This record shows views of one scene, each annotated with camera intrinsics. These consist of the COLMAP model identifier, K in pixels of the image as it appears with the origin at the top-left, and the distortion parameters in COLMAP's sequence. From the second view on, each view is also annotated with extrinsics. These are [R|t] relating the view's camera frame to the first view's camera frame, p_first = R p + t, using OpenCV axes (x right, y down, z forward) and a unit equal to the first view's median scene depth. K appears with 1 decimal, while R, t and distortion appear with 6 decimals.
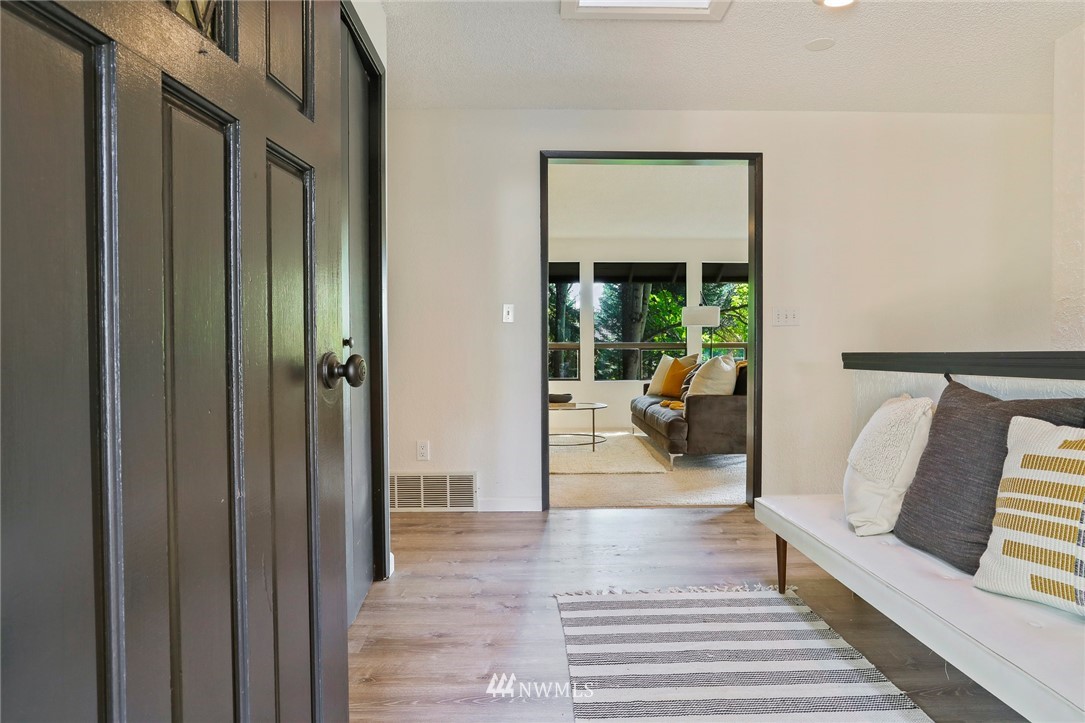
lens RADIAL K [[666.2, 0, 546.4], [0, 666.2, 367.0], [0, 0, 1]] dist [0.000132, 0.000194]
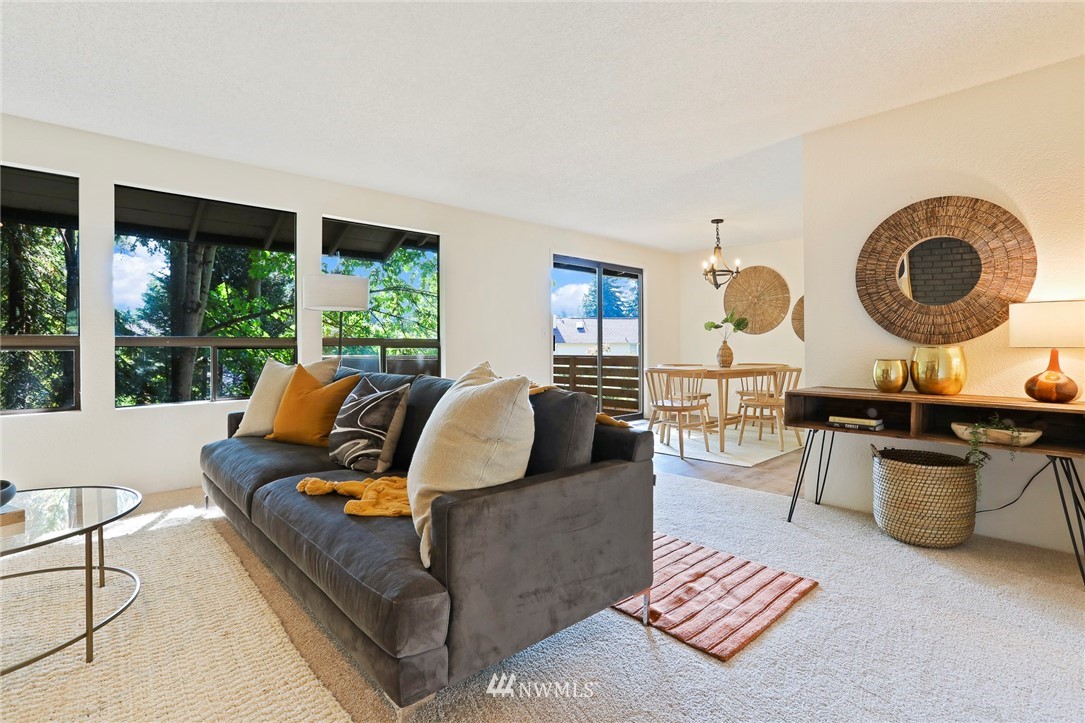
lens RADIAL K [[533.3, 0, 538.6], [0, 533.3, 348.3], [0, 0, 1]] dist [-0.065315, 0.031999]
pose [[0.743888, 0.003099, 0.668297, 0.039056], [0.011403, 0.999785, -0.017329, -0.012373], [-0.668207, 0.020512, 0.743693, 0.392525]]
